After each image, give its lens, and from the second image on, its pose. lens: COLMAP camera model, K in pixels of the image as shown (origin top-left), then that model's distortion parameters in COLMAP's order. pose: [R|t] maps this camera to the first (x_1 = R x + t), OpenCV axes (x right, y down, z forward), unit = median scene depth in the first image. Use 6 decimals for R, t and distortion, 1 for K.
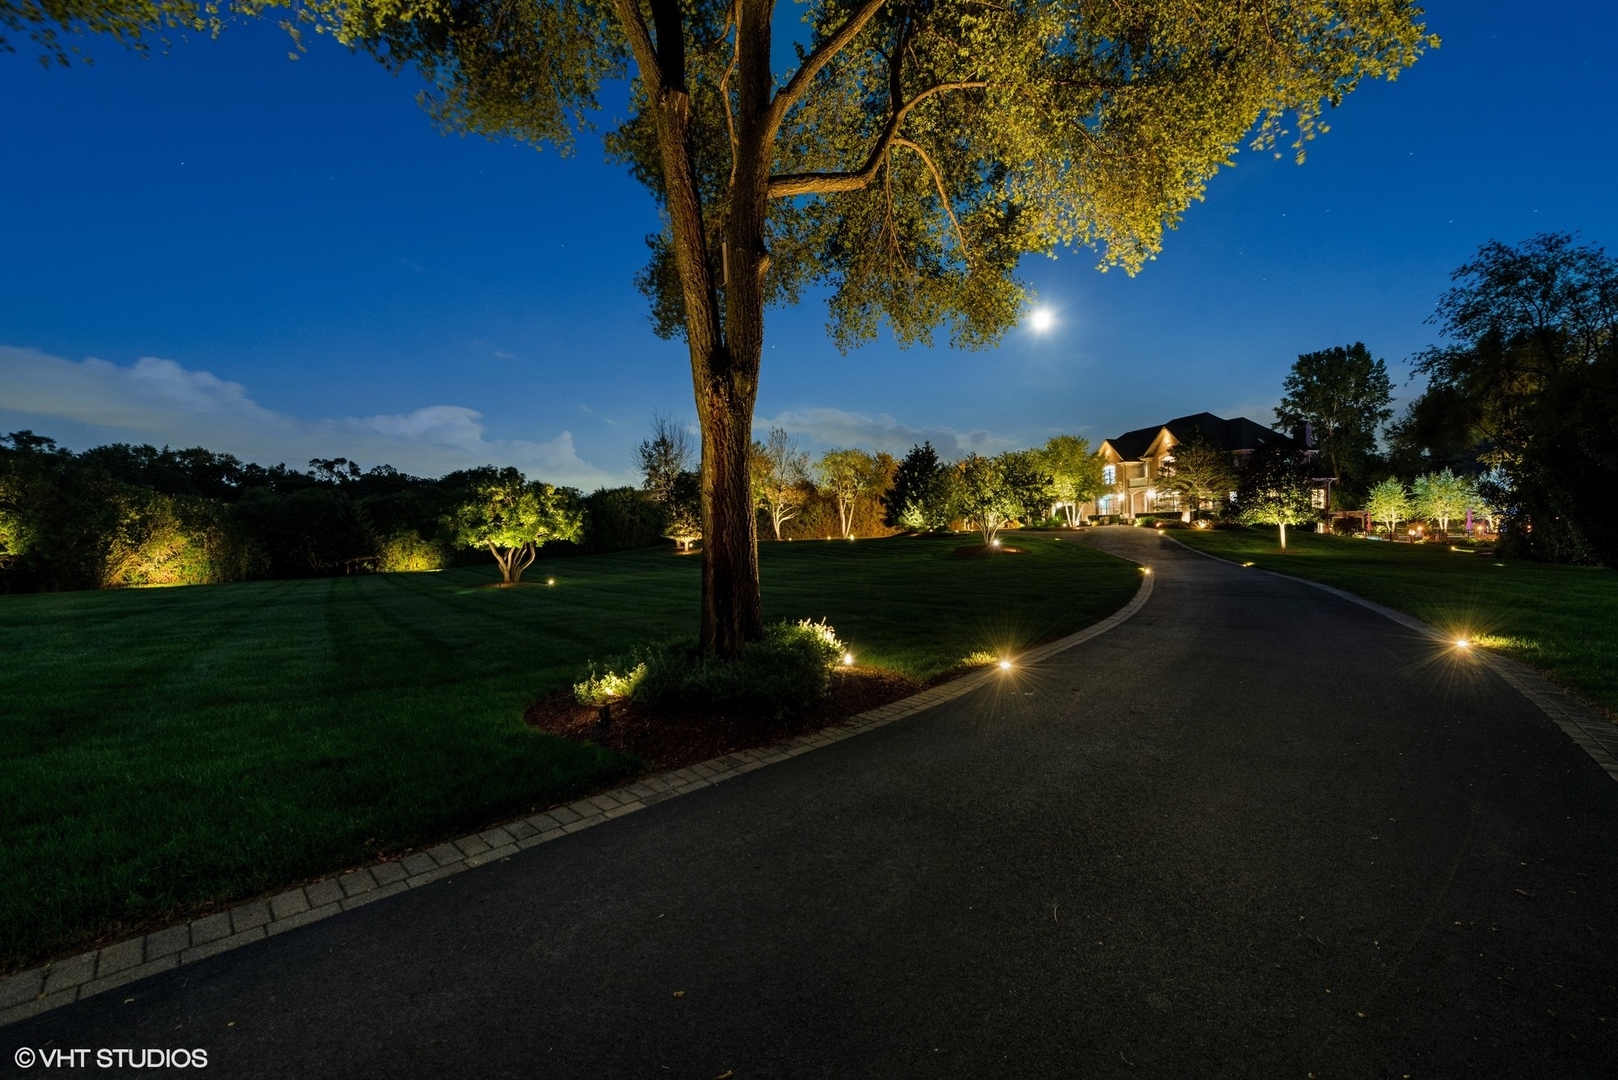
lens RADIAL K [[671.6, 0, 809.0], [0, 671.6, 540.0], [0, 0, 1]] dist [-0.001908, -0.000193]
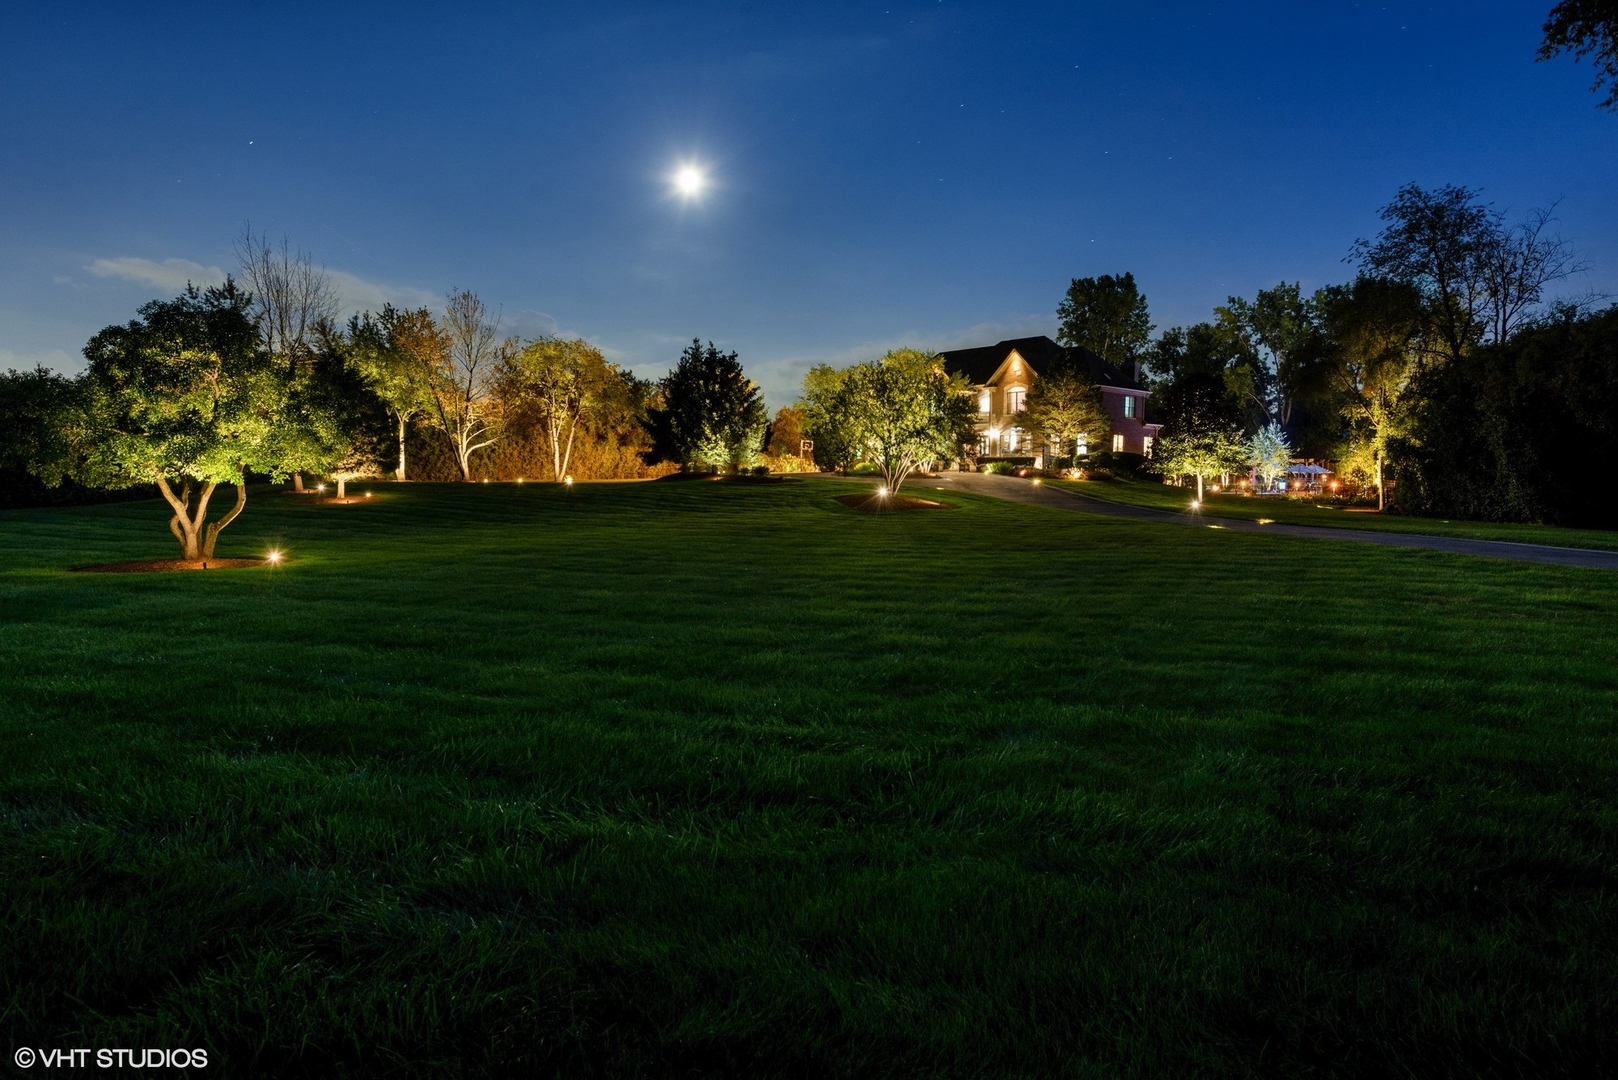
lens RADIAL K [[958.7, 0, 809.0], [0, 958.7, 540.0], [0, 0, 1]] dist [0.006946, 0.000593]
pose [[0.867854, -0.008040, 0.496755, -0.234688], [-0.017669, 0.998737, 0.047034, 0.006871], [-0.496505, -0.049596, 0.866616, 0.125729]]
